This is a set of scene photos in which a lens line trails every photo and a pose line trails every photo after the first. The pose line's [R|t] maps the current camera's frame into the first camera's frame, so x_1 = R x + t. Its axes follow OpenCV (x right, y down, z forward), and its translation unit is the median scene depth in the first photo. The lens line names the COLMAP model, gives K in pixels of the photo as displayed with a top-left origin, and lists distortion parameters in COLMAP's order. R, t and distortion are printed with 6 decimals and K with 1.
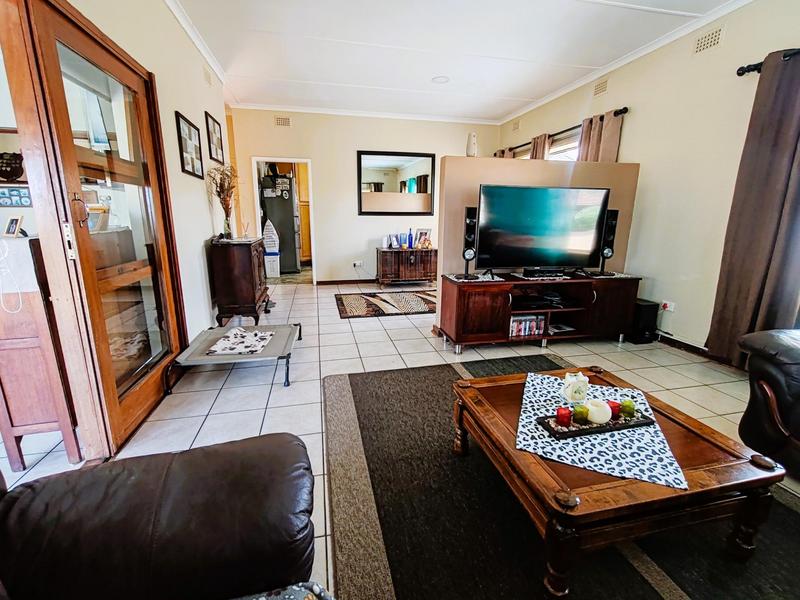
lens RADIAL K [[365.2, 0, 400.4], [0, 365.2, 299.4], [0, 0, 1]] dist [-0.000148, -0.000549]
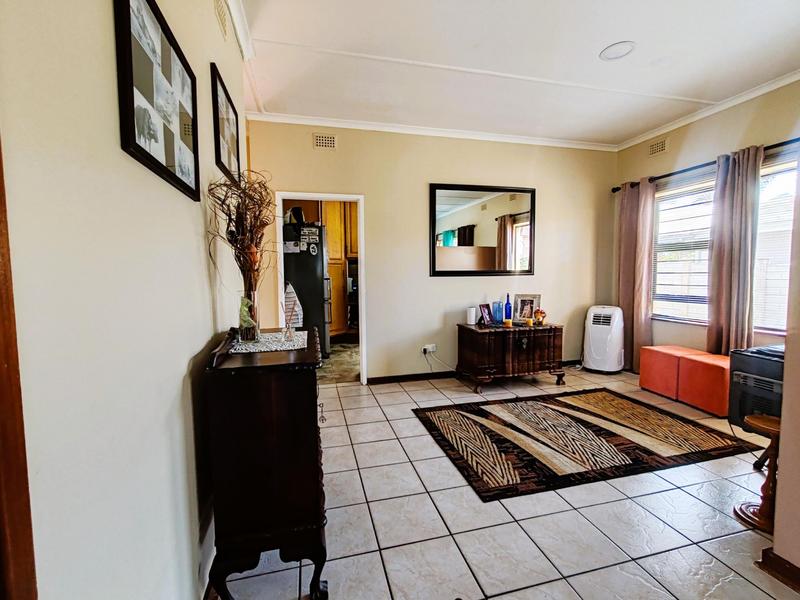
lens RADIAL K [[365.2, 0, 399.4], [0, 365.2, 299.4], [0, 0, 1]] dist [-0.000148, -0.000549]
pose [[0.999630, -0.017430, 0.020865, -0.192399], [0.020401, 0.988190, -0.151869, -0.091844], [-0.017971, 0.152239, 0.988180, 0.360949]]
